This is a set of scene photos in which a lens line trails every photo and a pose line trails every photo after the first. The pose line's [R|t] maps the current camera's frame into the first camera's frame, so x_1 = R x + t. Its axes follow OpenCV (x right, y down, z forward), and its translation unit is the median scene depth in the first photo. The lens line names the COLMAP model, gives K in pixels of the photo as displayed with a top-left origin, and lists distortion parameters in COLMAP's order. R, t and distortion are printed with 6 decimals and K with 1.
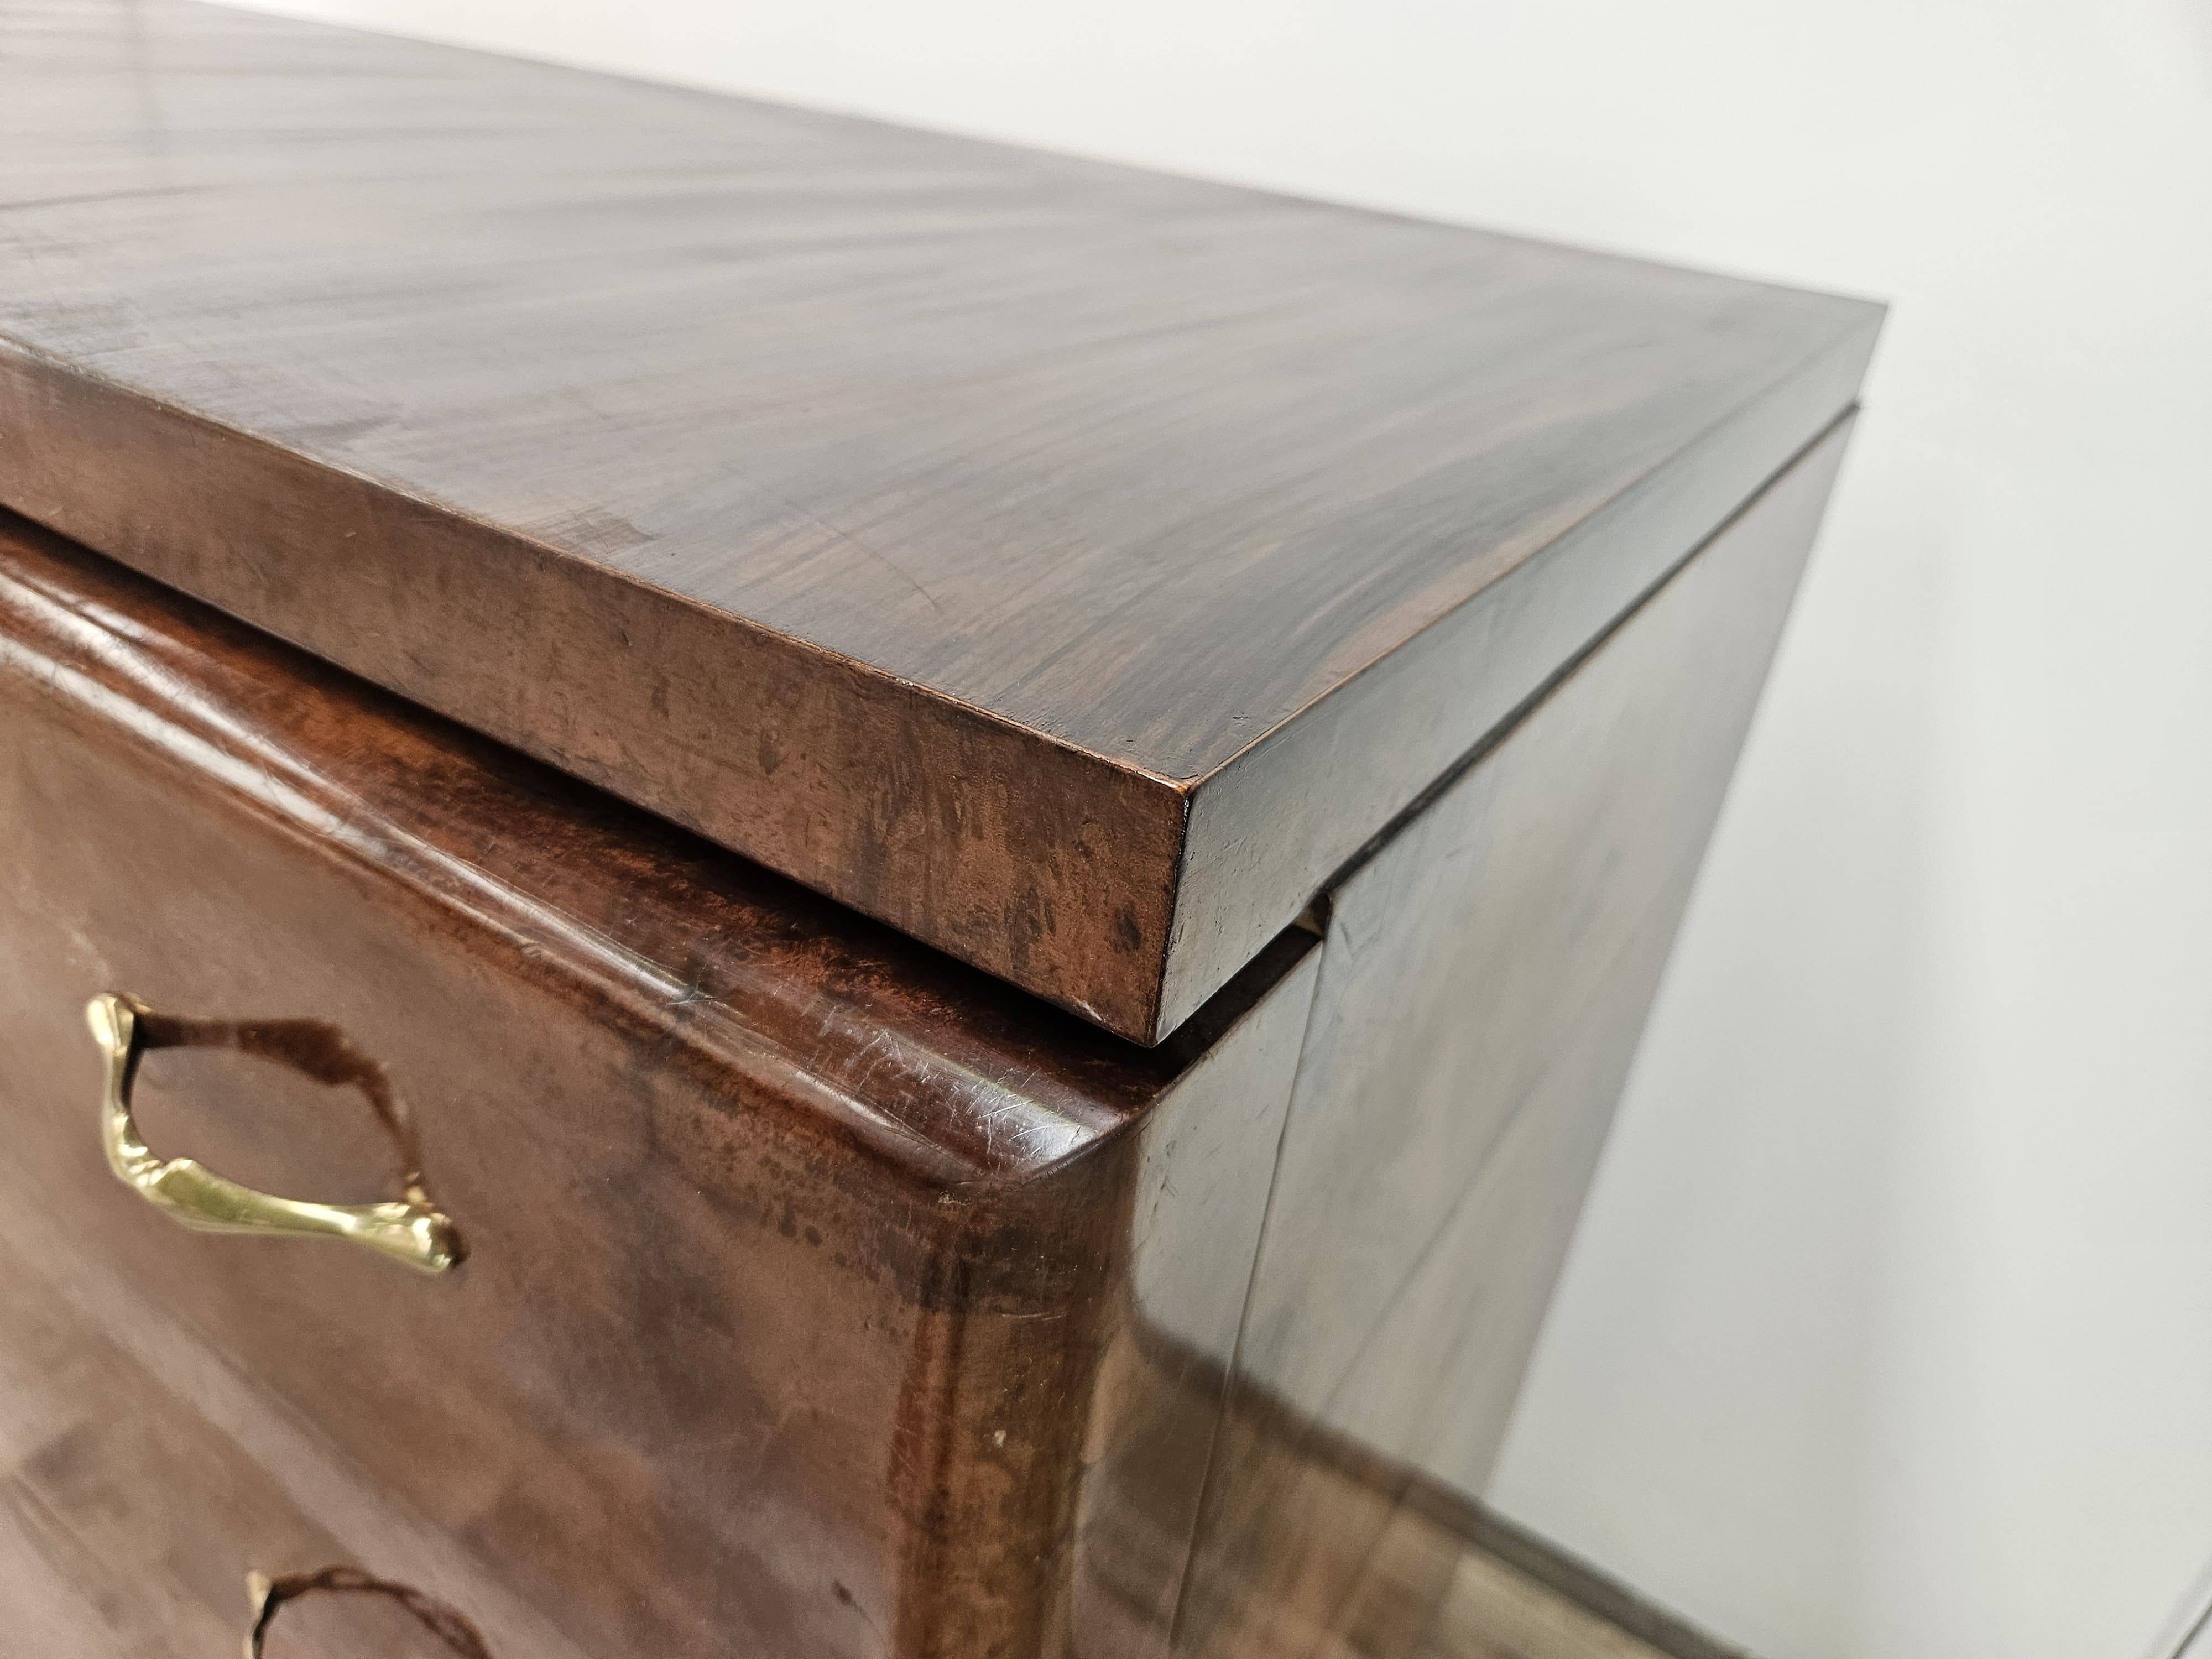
lens RADIAL K [[1511.1, 0, 1097.1], [0, 1511.1, 821.6], [0, 0, 1]] dist [0.051822, -0.054078]
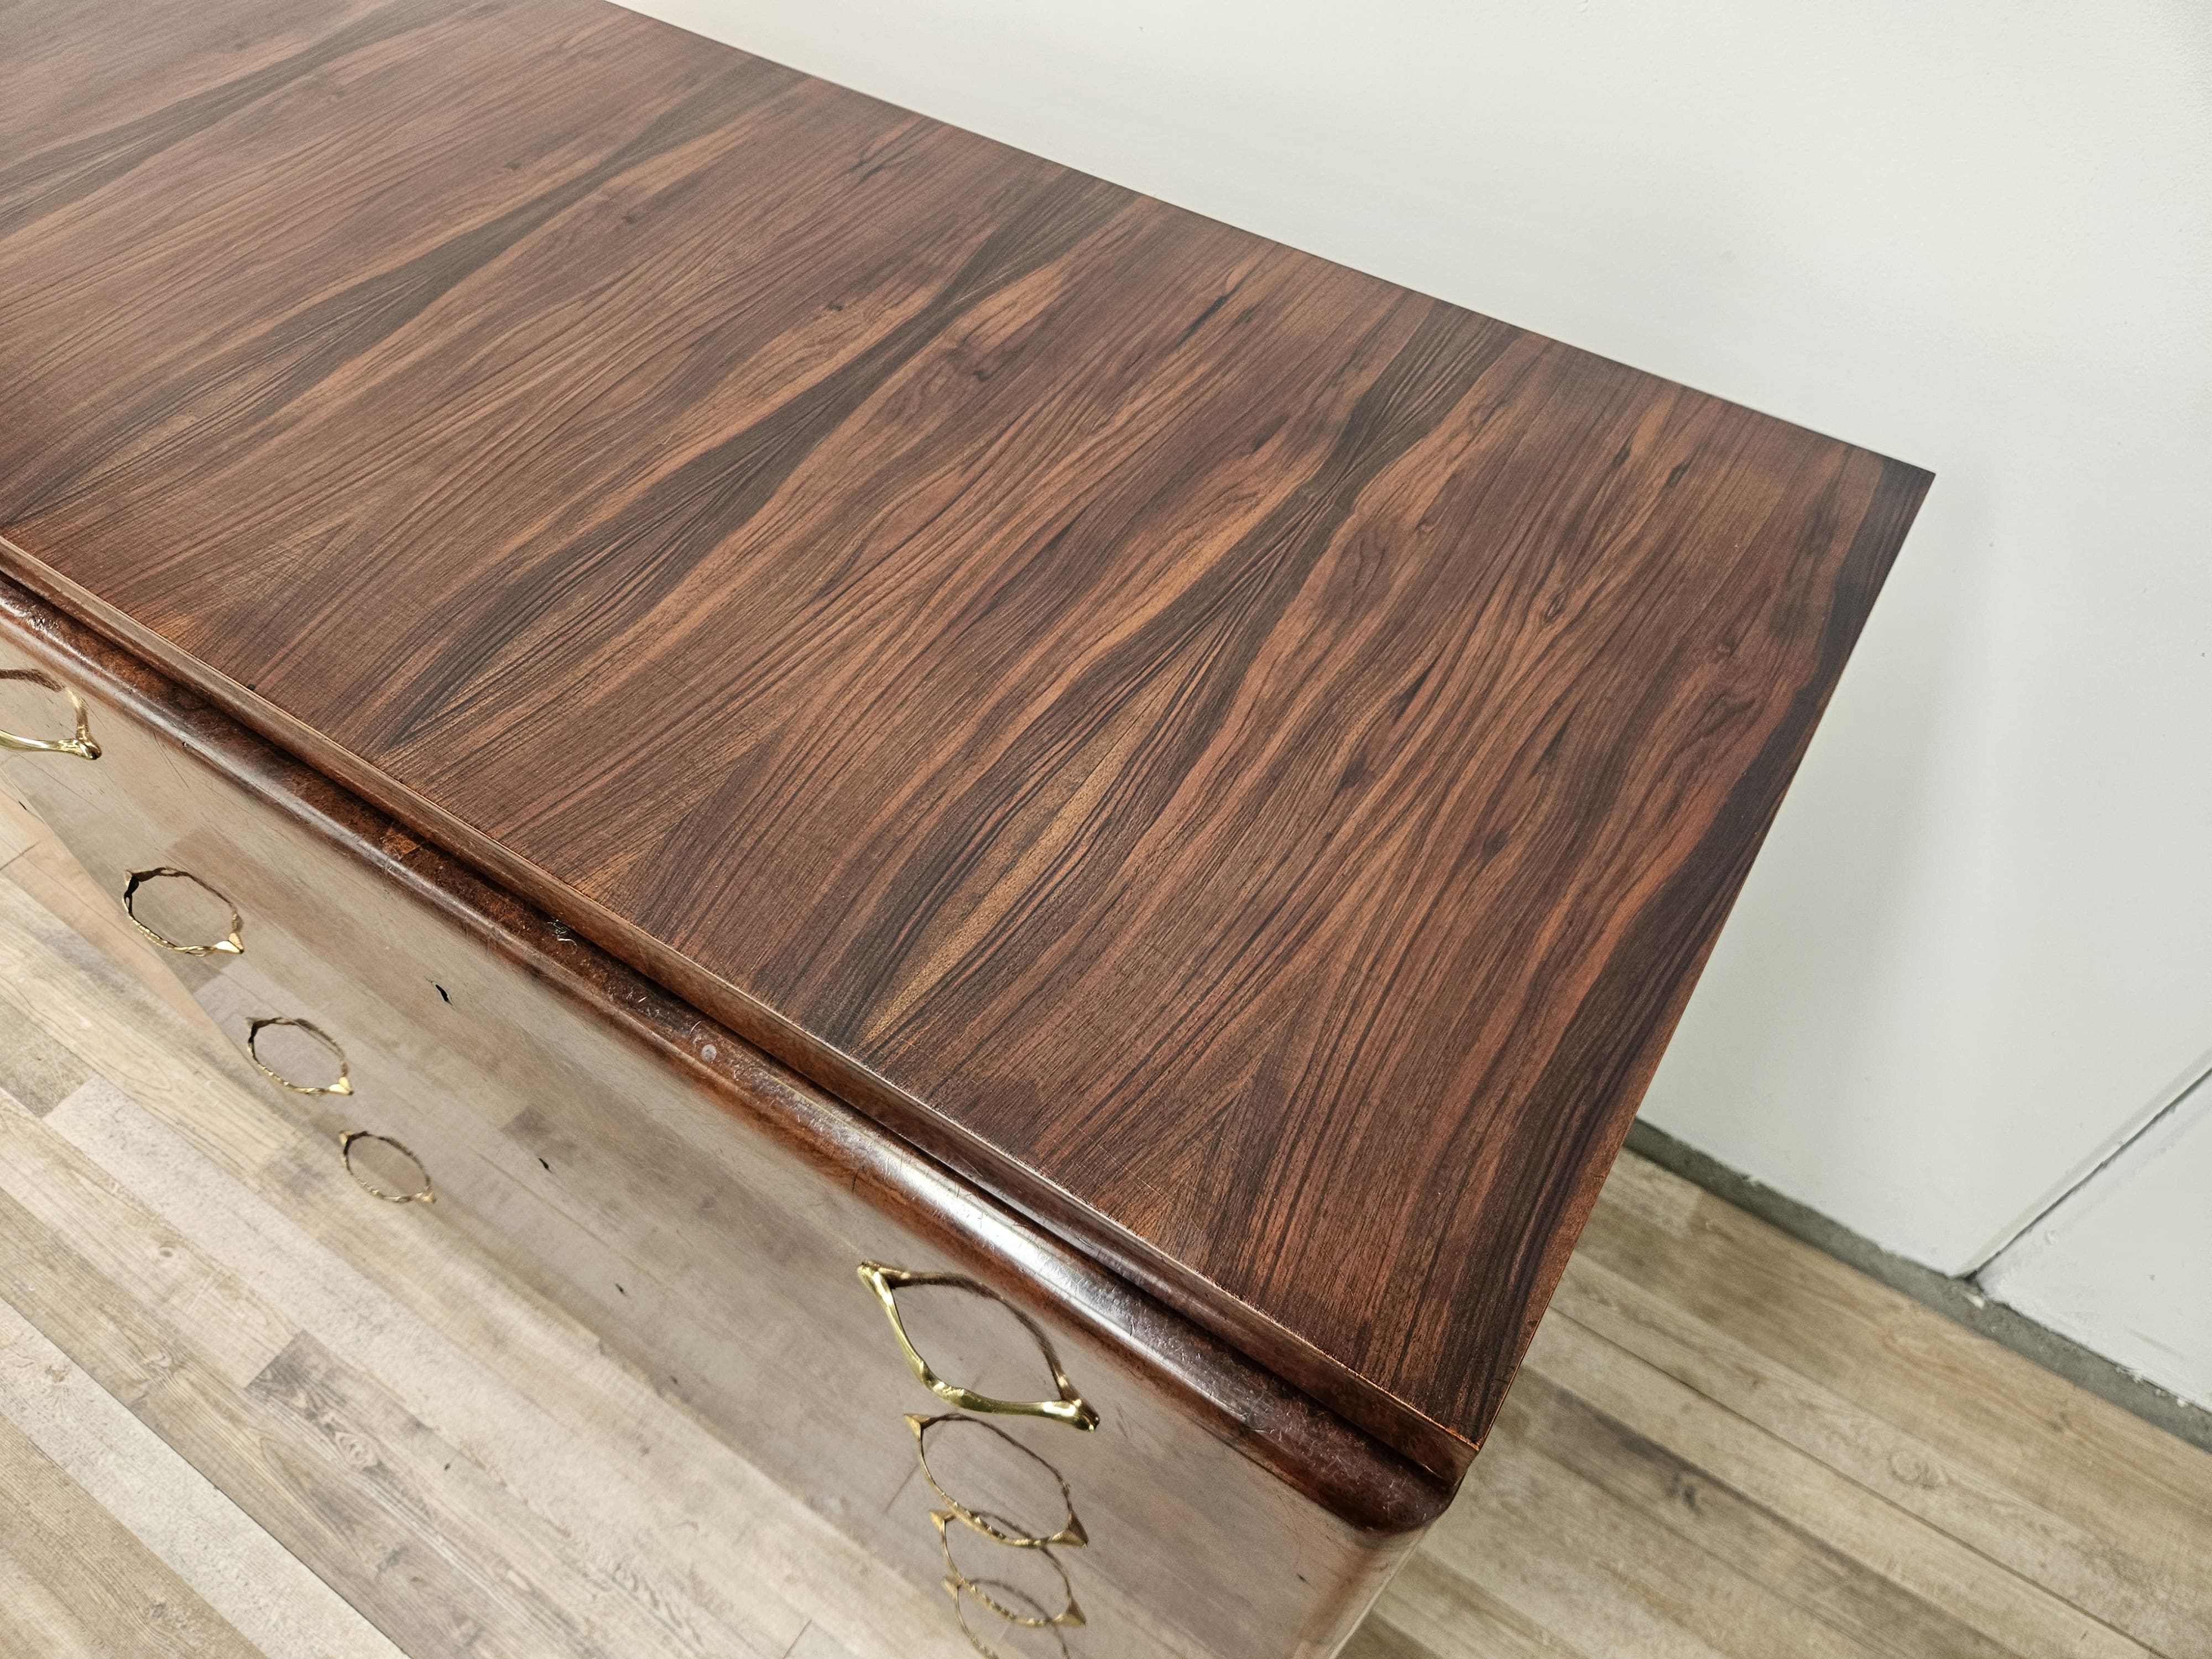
lens RADIAL K [[1511.1, 0, 1113.7], [0, 1511.1, 831.0], [0, 0, 1]] dist [0.051822, -0.054078]
pose [[0.997031, -0.053449, -0.055421, -0.287820], [0.070531, 0.922719, 0.378966, -1.609447], [0.030882, -0.381750, 0.923749, -0.808159]]
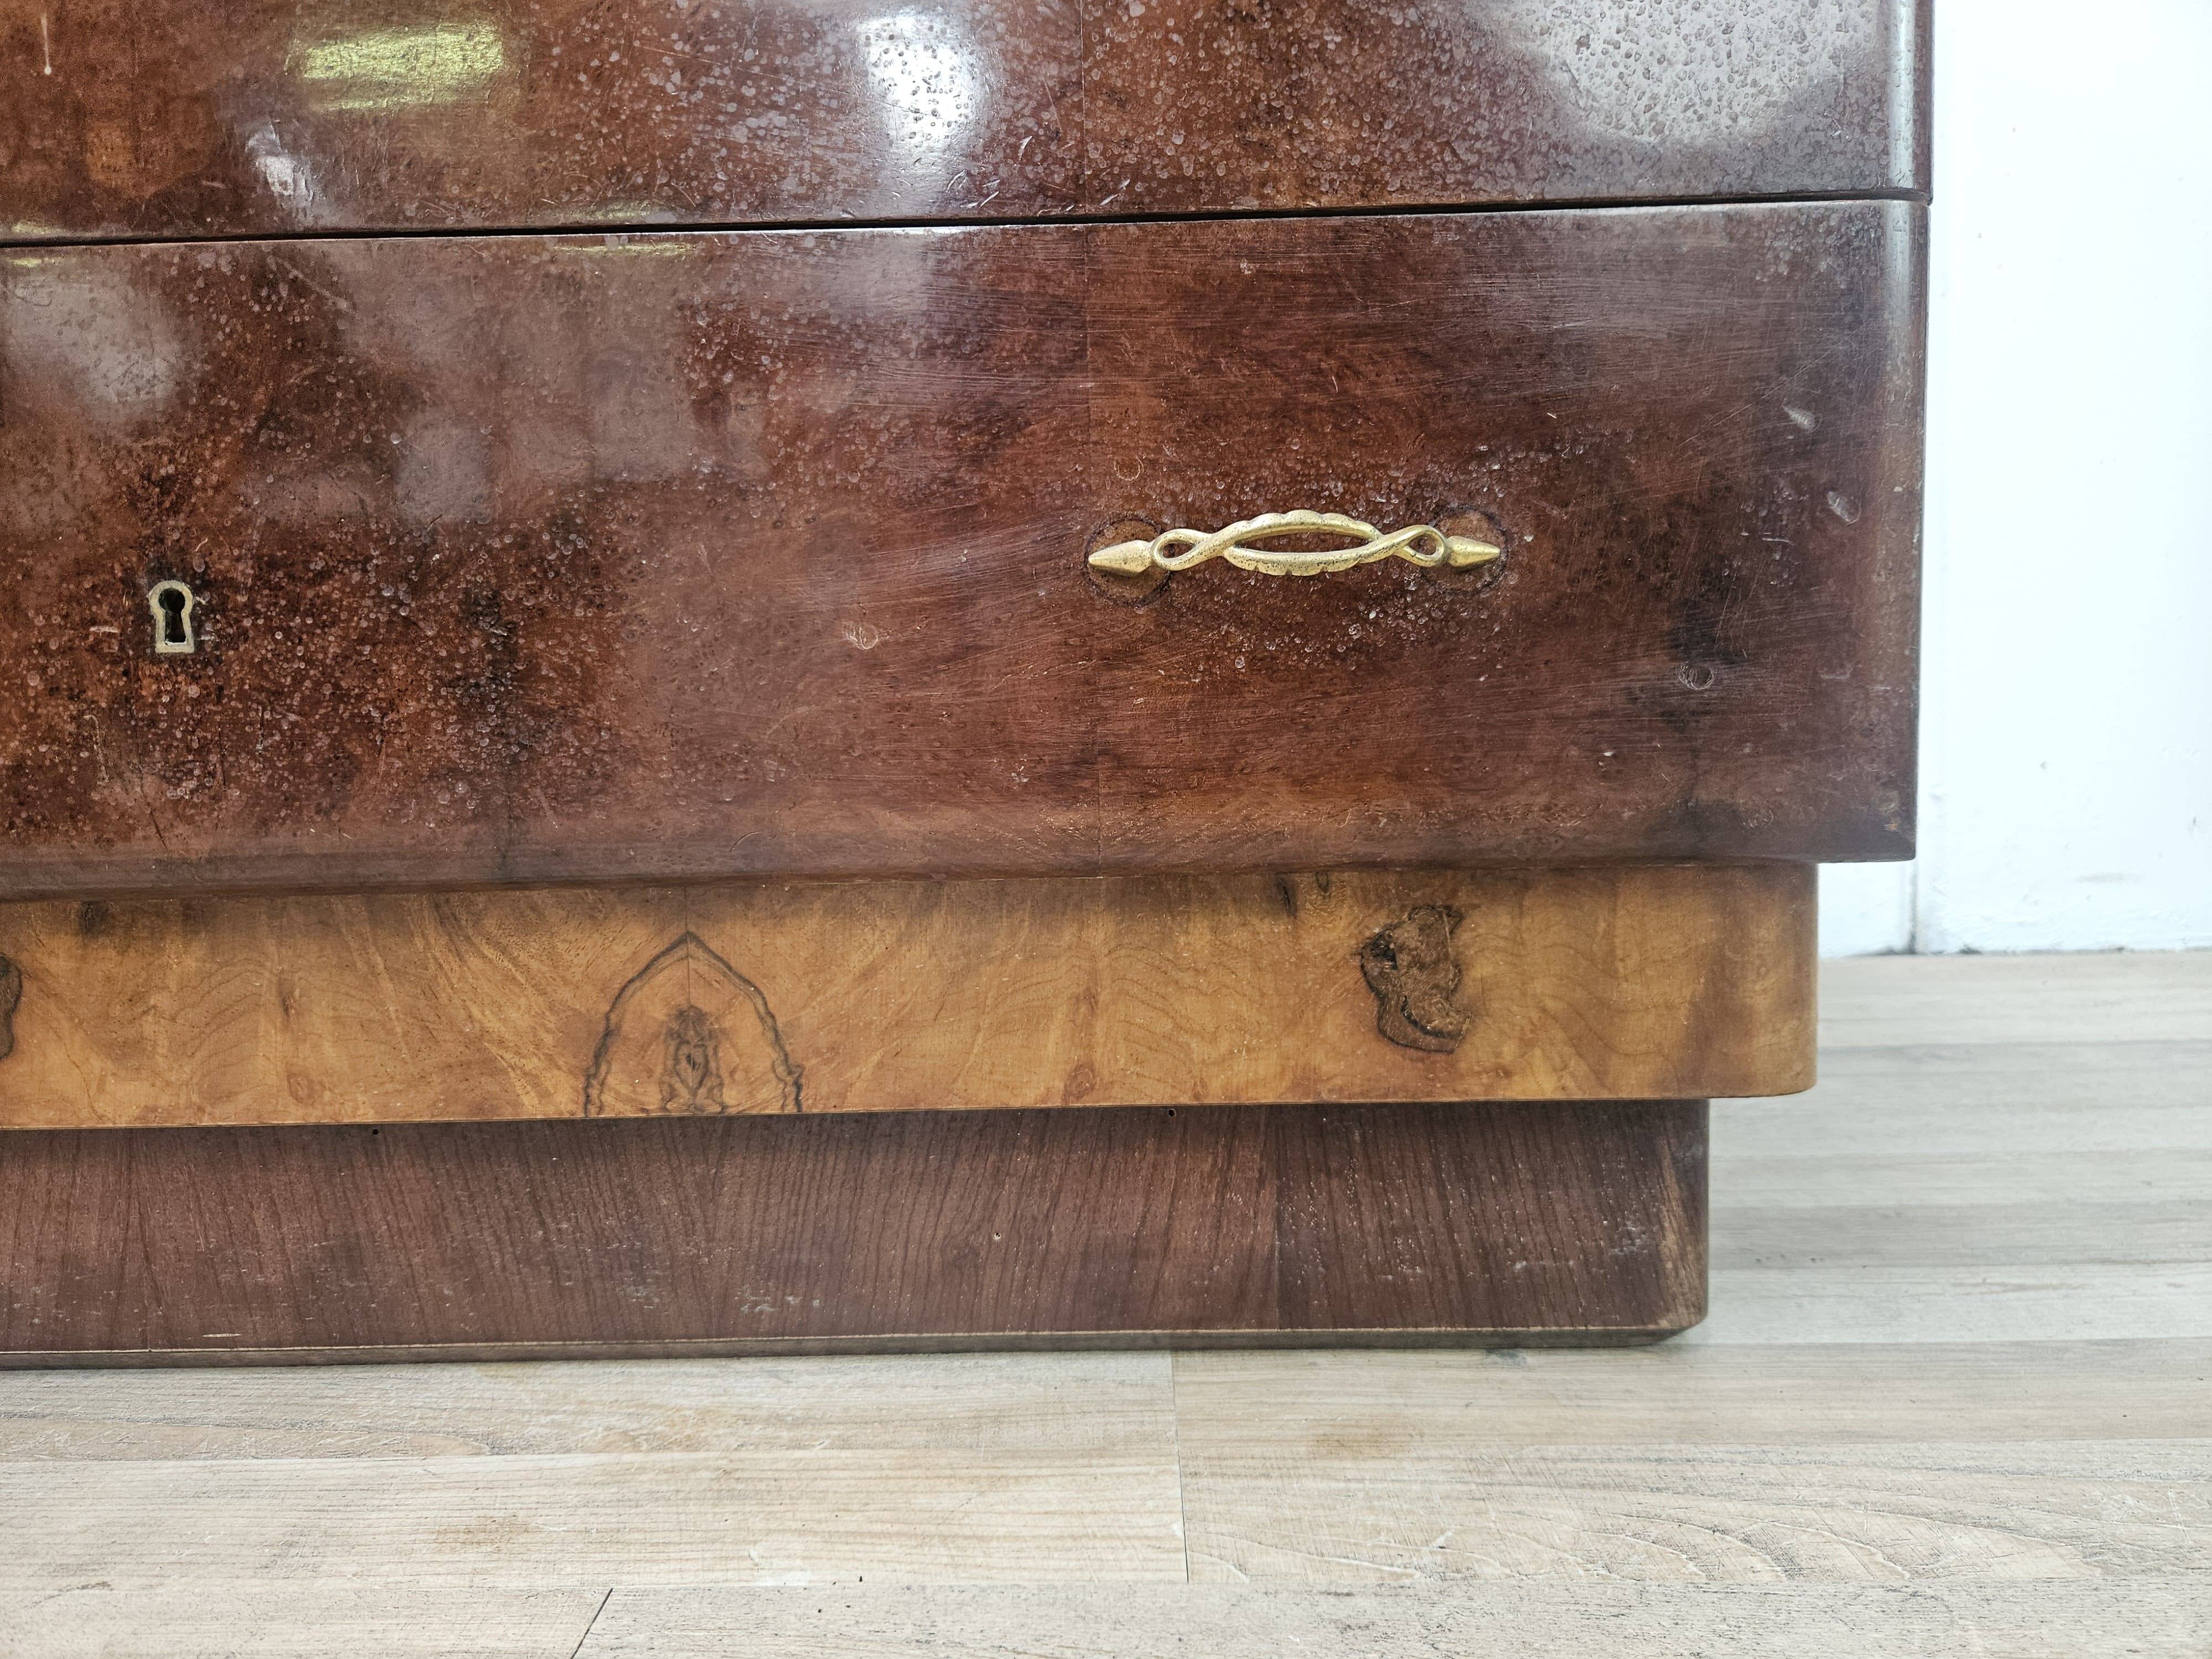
lens RADIAL K [[1511.1, 0, 1087.3], [0, 1511.1, 792.0], [0, 0, 1]] dist [0.051822, -0.054078]
pose [[0.842595, -0.156863, 0.515196, -2.190150], [0.352976, 0.883371, -0.308324, 3.142953], [-0.406745, 0.441645, 0.799693, 1.344598]]
